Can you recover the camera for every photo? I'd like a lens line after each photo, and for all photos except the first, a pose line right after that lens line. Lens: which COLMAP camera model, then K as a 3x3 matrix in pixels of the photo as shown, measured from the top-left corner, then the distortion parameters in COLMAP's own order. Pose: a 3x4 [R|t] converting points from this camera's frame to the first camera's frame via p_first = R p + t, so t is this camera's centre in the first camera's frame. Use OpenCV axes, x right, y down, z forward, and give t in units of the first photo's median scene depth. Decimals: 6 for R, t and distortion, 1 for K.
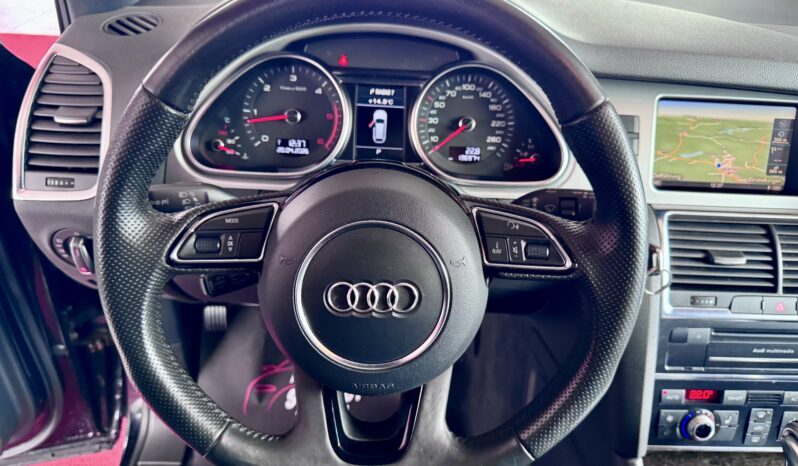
lens RADIAL K [[566.9, 0, 400.6], [0, 566.9, 249.4], [0, 0, 1]] dist [0.005491, -0.063313]
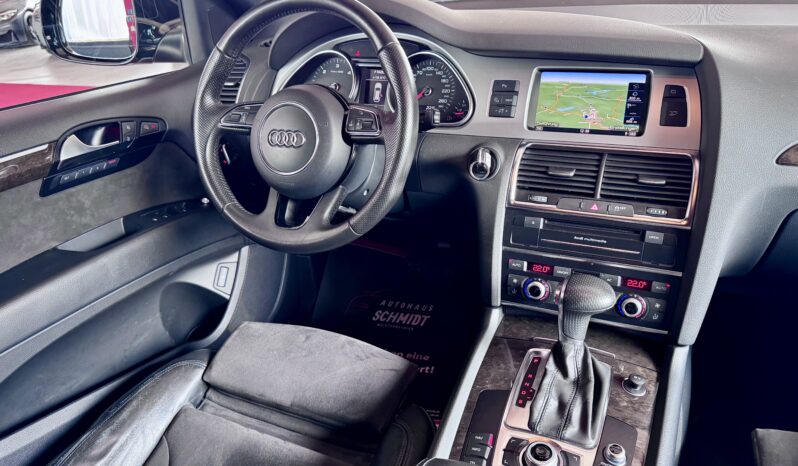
lens RADIAL K [[566.9, 0, 400.6], [0, 566.9, 249.4], [0, 0, 1]] dist [0.005491, -0.063313]
pose [[0.900611, 0.107767, -0.421053, 0.787019], [-0.153950, 0.985061, -0.077167, 0.362753], [0.406447, 0.134319, 0.903747, -0.430421]]
